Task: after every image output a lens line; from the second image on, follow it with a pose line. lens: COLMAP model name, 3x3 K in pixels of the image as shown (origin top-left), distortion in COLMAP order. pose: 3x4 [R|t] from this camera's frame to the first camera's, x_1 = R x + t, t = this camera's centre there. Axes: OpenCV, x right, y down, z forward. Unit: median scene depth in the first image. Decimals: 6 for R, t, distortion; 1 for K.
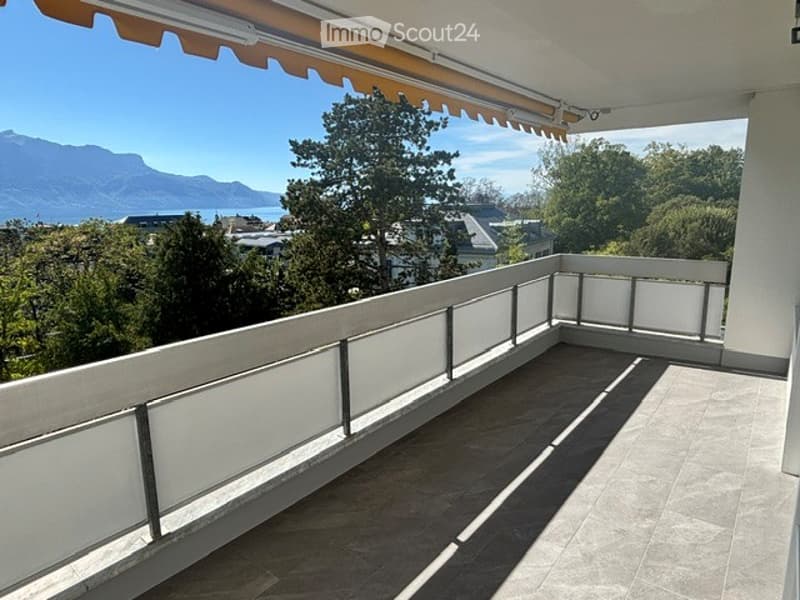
lens RADIAL K [[503.2, 0, 401.4], [0, 503.2, 301.9], [0, 0, 1]] dist [0.004507, -0.008379]
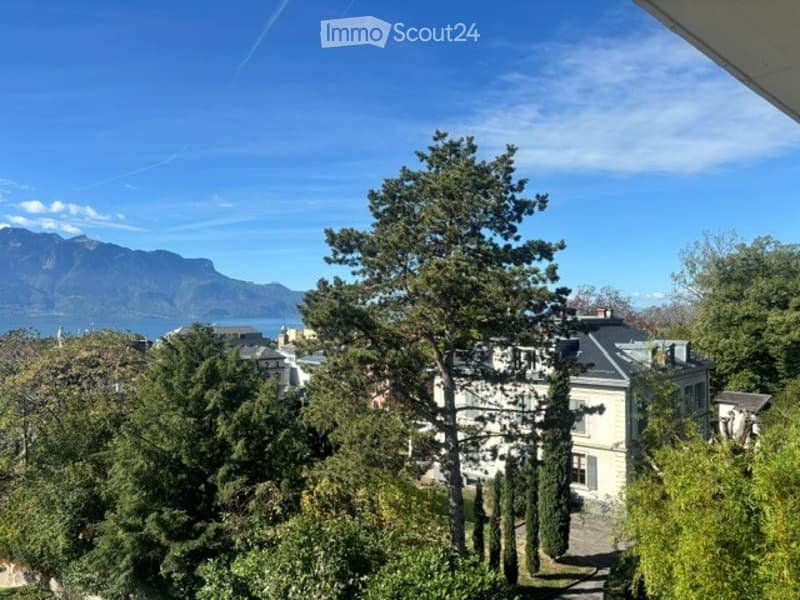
lens RADIAL K [[597.4, 0, 394.6], [0, 597.4, 303.6], [0, 0, 1]] dist [0.035083, -0.040236]
pose [[0.983414, 0.010337, -0.181081, 0.036524], [-0.048554, 0.976940, -0.207919, -0.038453], [0.174756, 0.213263, 0.961238, 0.203150]]
